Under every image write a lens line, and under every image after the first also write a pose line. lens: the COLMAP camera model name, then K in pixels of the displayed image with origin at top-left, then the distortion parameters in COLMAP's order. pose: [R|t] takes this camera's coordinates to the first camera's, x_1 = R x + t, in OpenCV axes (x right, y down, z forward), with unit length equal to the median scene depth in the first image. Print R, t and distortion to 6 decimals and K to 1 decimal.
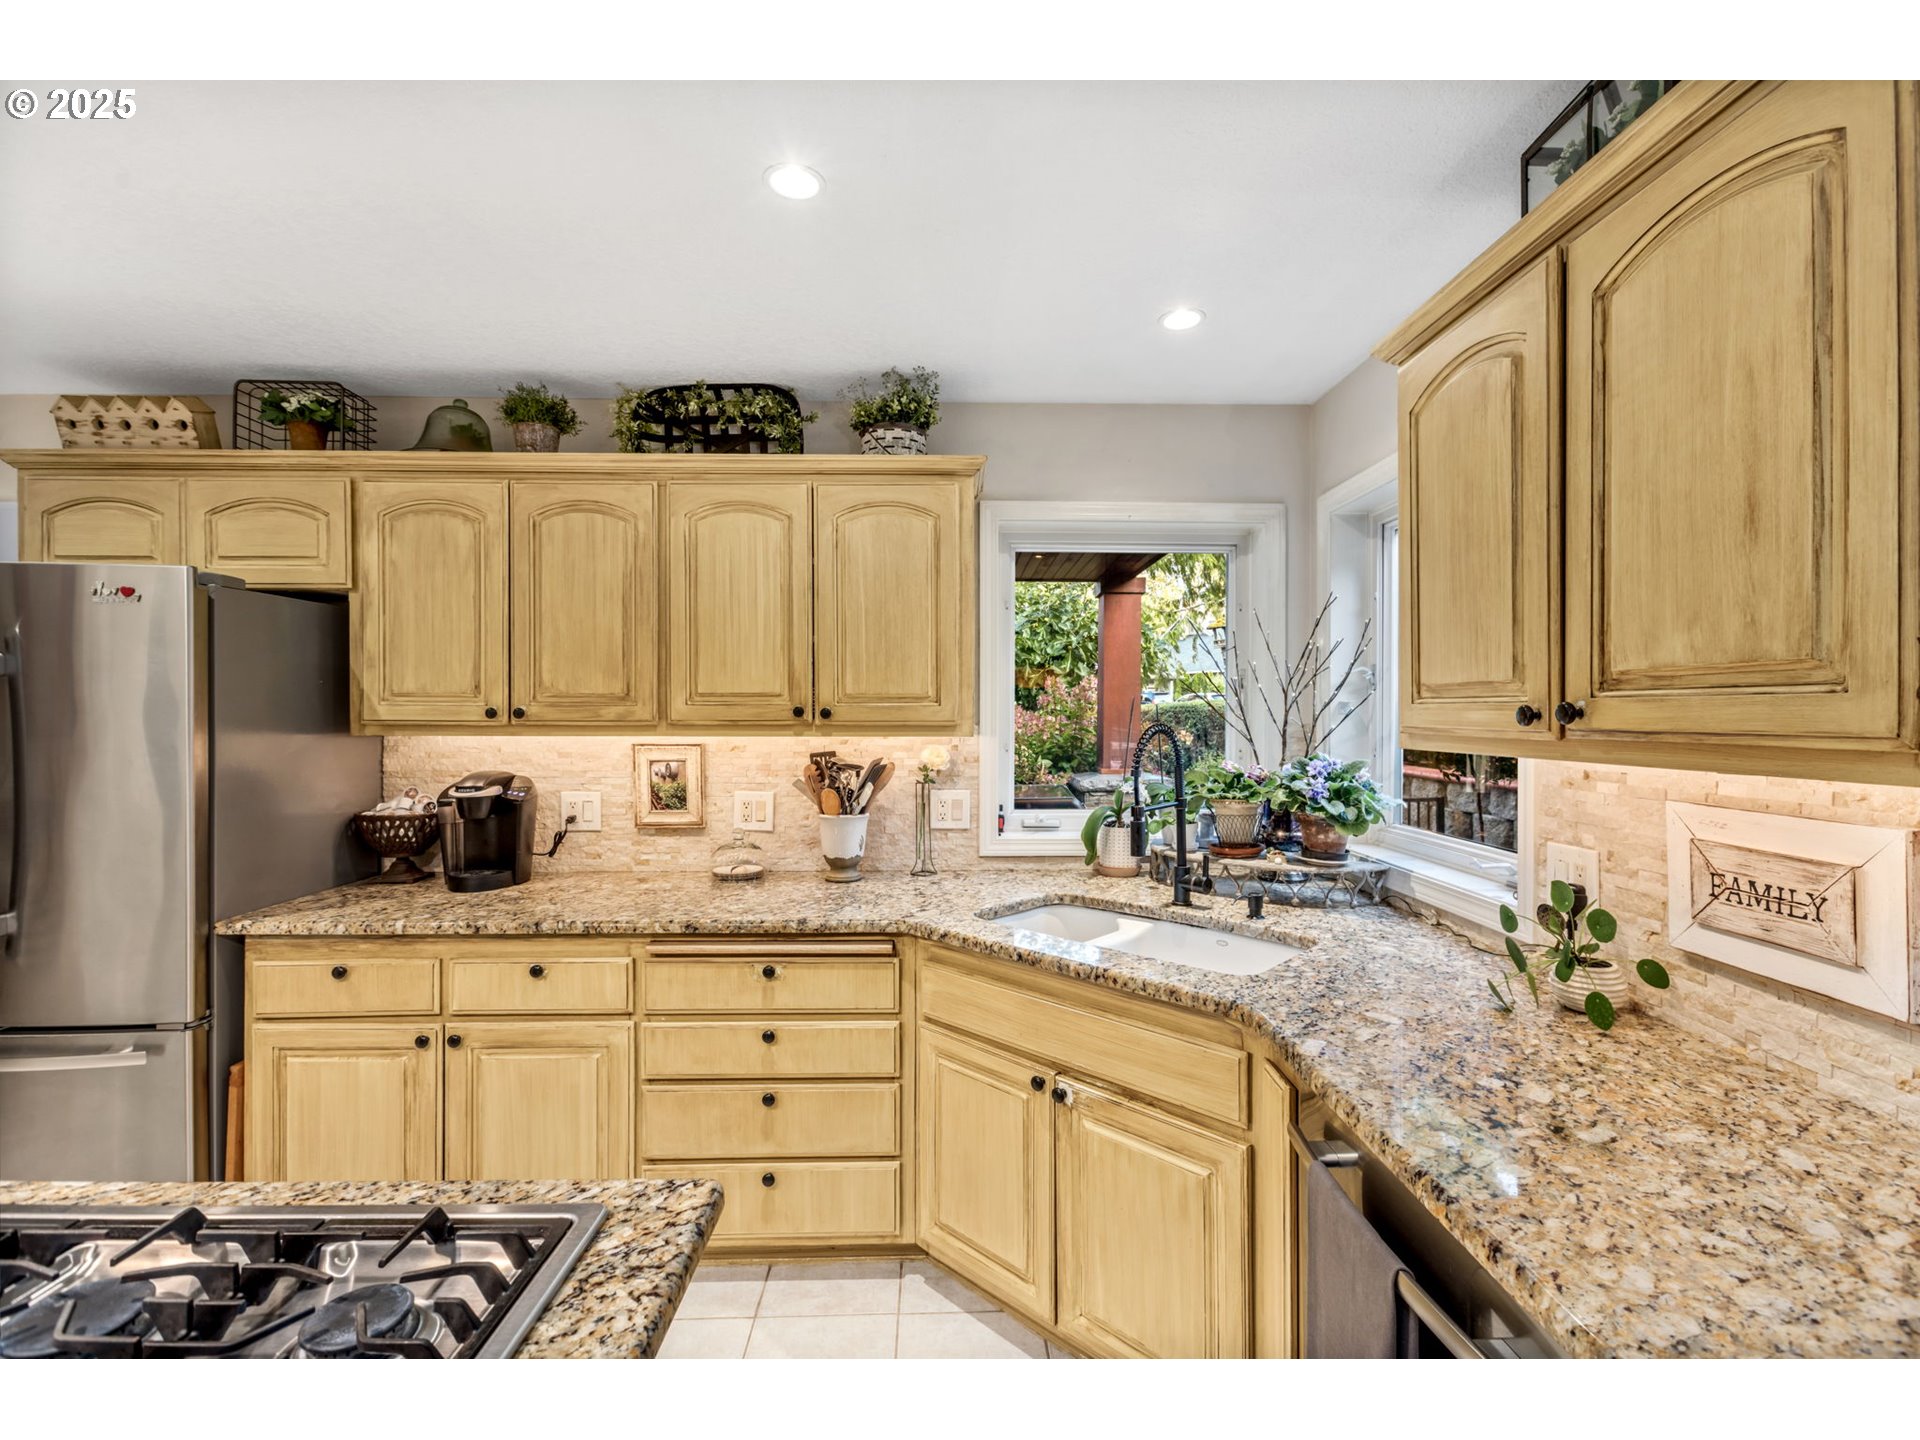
lens RADIAL K [[855.6, 0, 953.6], [0, 855.6, 716.0], [0, 0, 1]] dist [0.000759, -0.000295]
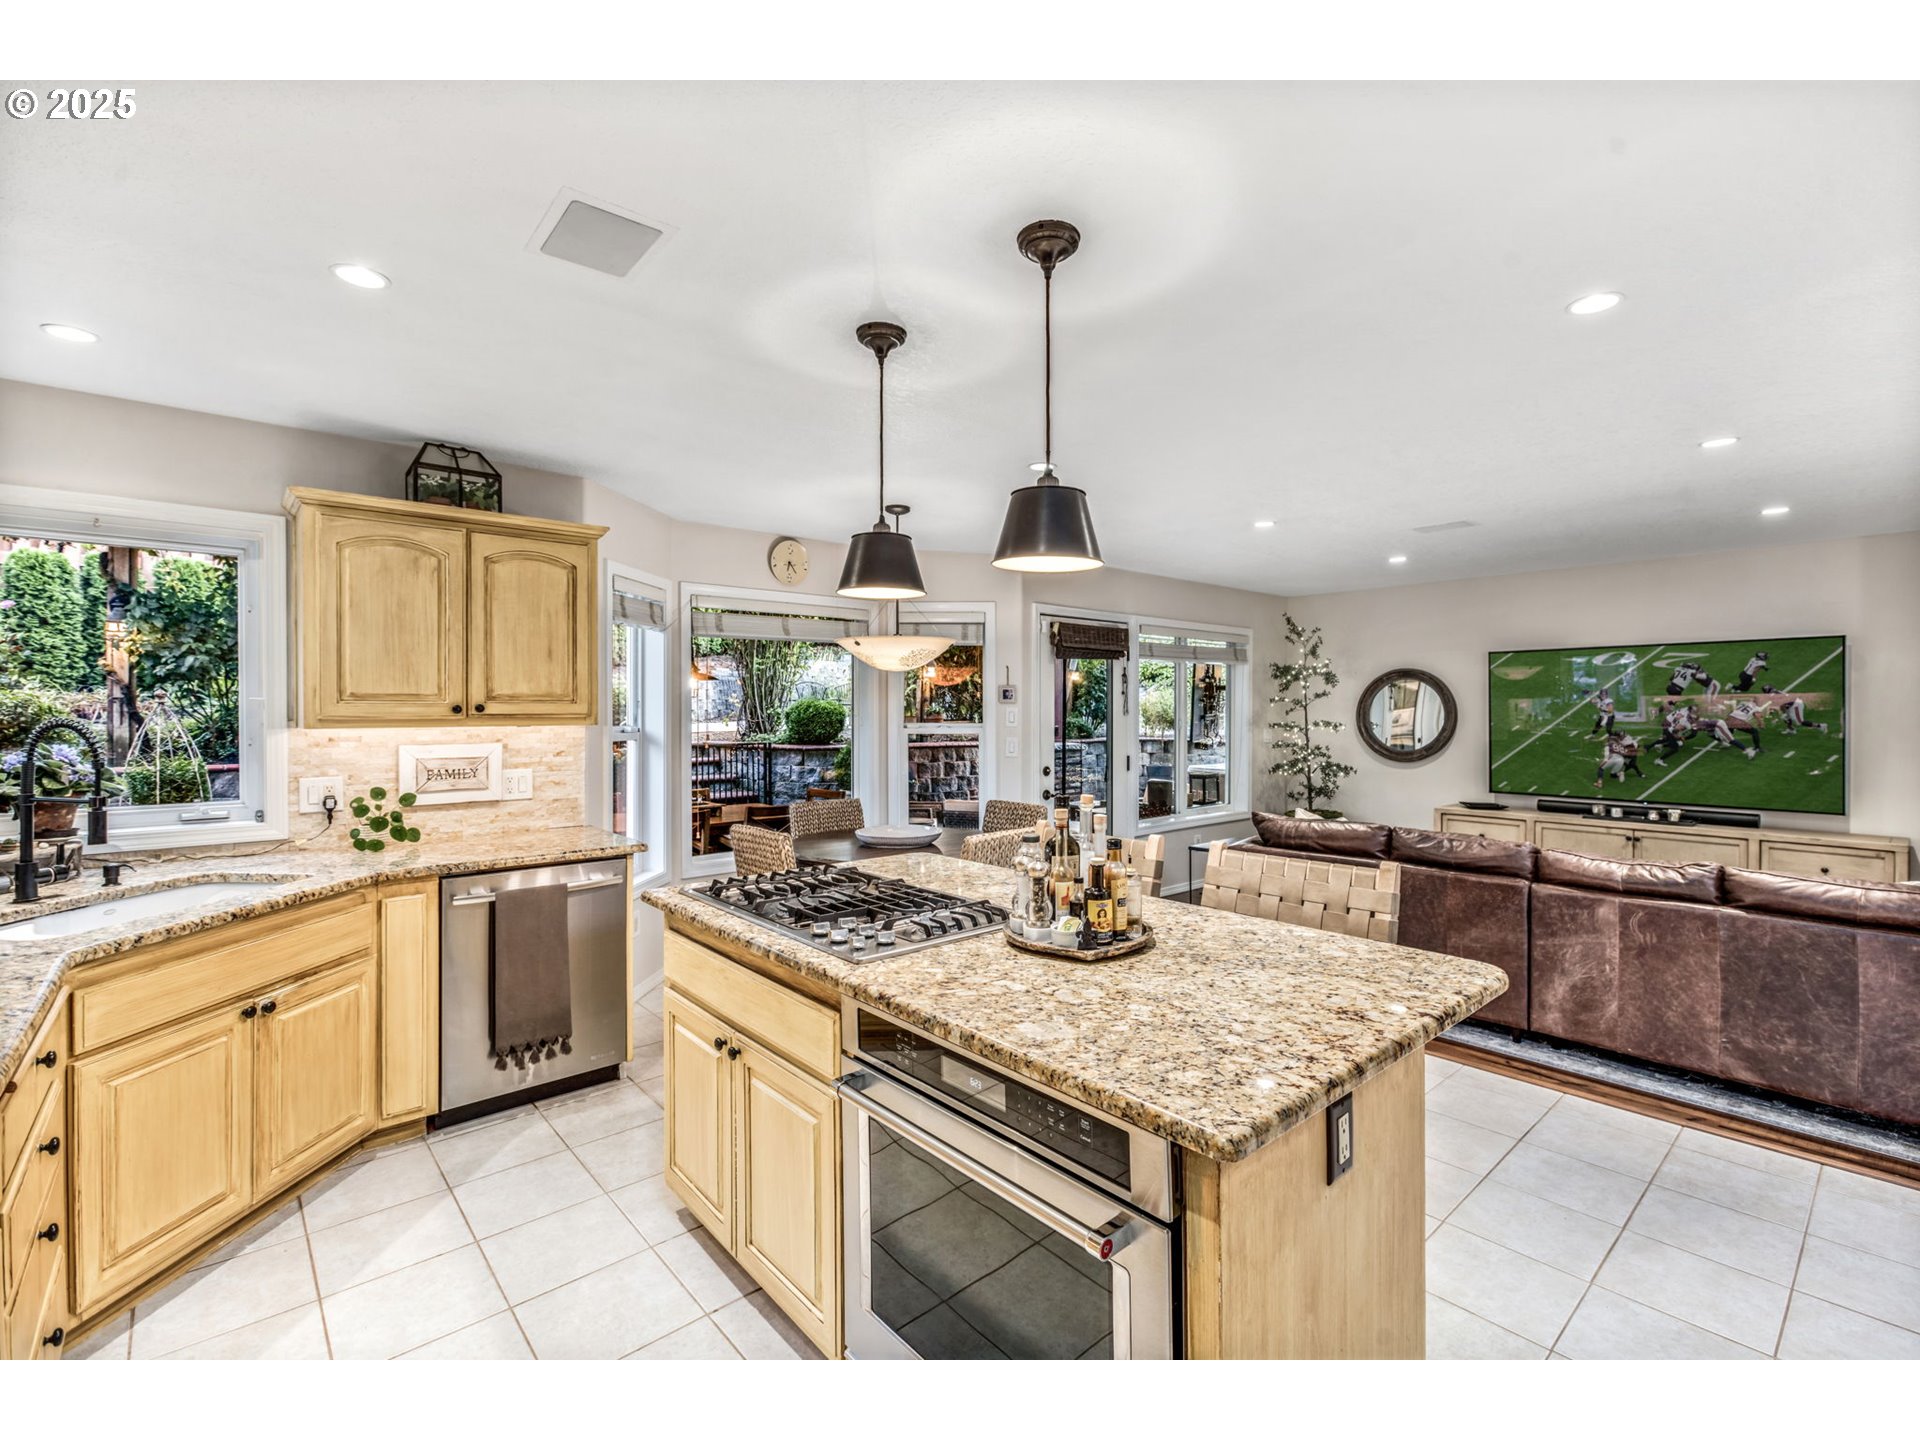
lens RADIAL K [[855.6, 0, 953.6], [0, 855.6, 716.0], [0, 0, 1]] dist [0.000759, -0.000295]
pose [[-0.637523, -0.006967, 0.770400, -1.122530], [0.002443, 0.999936, 0.011065, -0.002517], [-0.770428, 0.008936, -0.637465, 0.759812]]
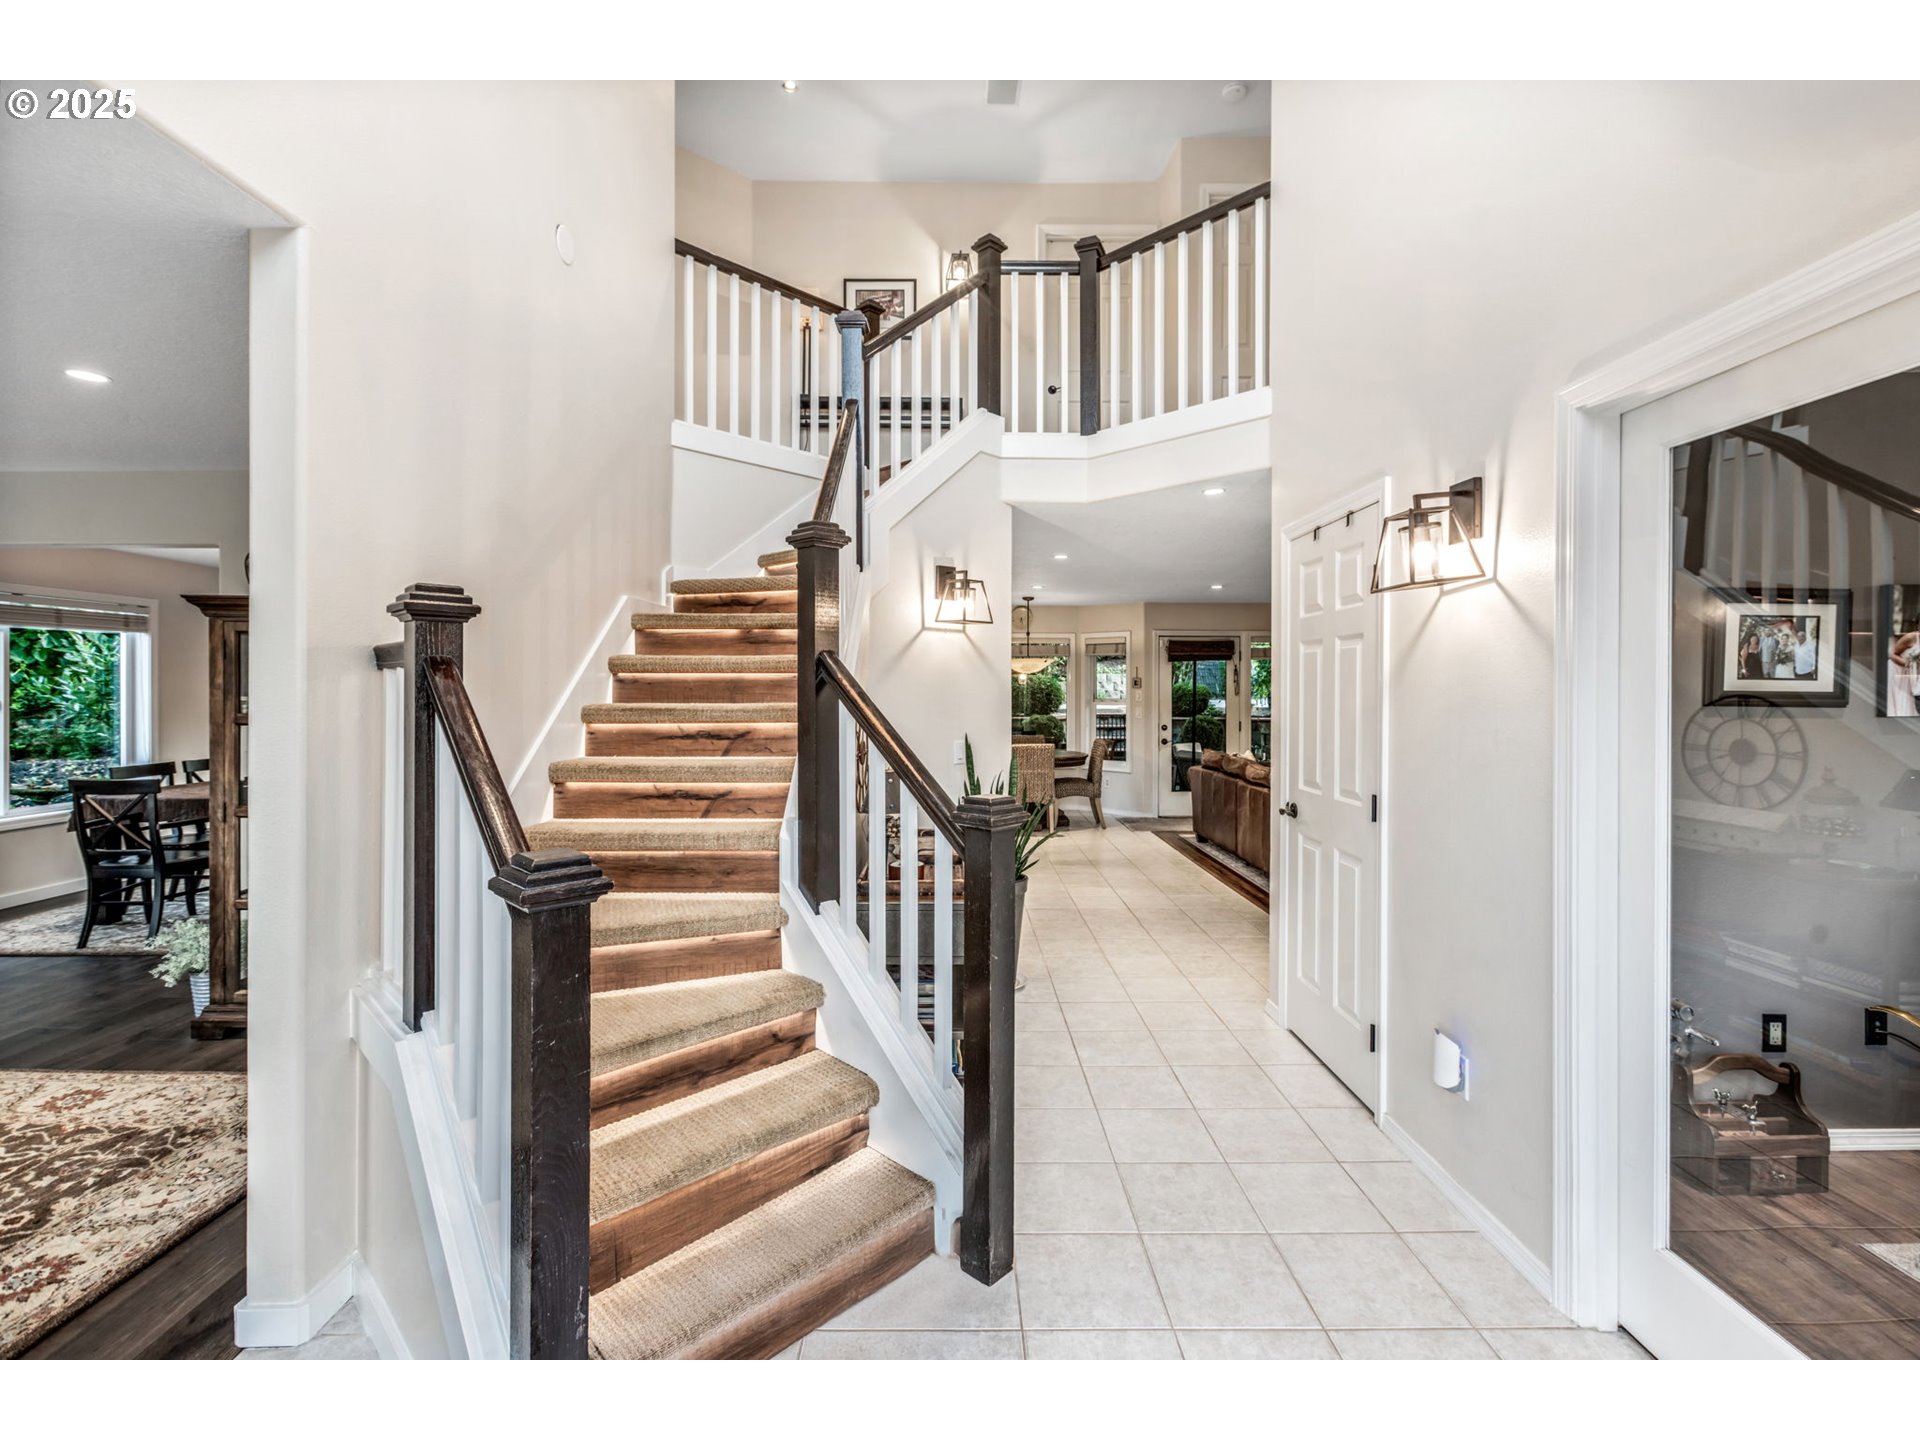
lens RADIAL K [[888.1, 0, 925.8], [0, 888.1, 688.1], [0, 0, 1]] dist [0.000124, 0.000372]
pose [[0.050856, -0.001117, 0.998705, -3.671362], [0.001815, 0.999998, 0.001026, -0.016248], [-0.998704, 0.001761, 0.050857, -0.016698]]
